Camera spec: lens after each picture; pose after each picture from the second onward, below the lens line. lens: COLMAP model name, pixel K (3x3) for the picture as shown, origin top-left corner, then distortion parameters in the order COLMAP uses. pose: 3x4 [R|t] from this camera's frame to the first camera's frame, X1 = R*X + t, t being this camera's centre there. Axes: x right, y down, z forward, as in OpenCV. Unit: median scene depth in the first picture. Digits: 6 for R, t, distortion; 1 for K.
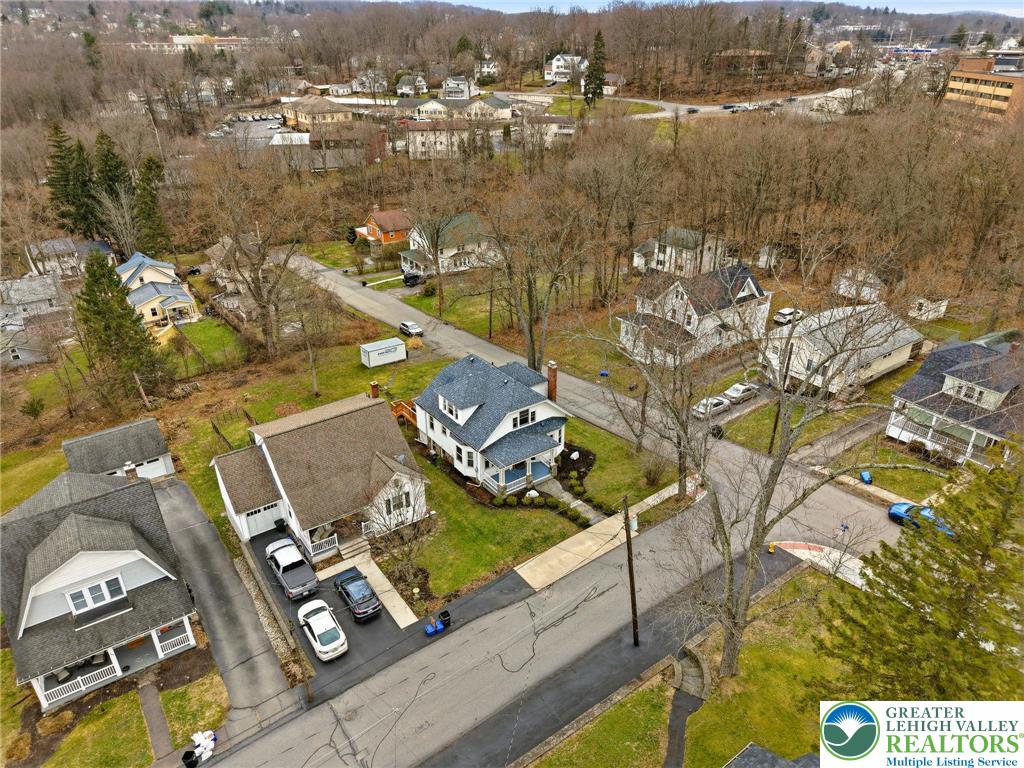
lens RADIAL K [[705.7, 0, 514.5], [0, 705.7, 384.0], [0, 0, 1]] dist [0.005563, 0.000085]
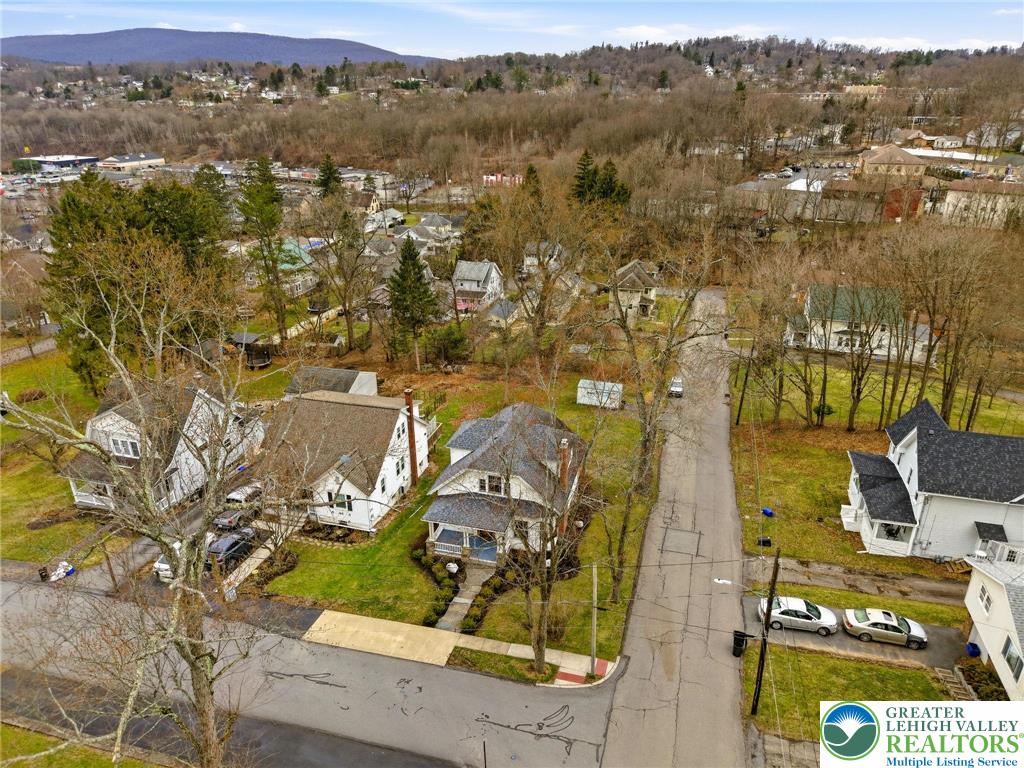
lens RADIAL K [[705.7, 0, 515.1], [0, 705.7, 384.2], [0, 0, 1]] dist [0.005563, 0.000085]
pose [[0.614745, 0.300554, -0.729216, 0.611845], [-0.347936, 0.933066, 0.091256, -0.151190], [0.707834, 0.197621, 0.678171, 0.417609]]
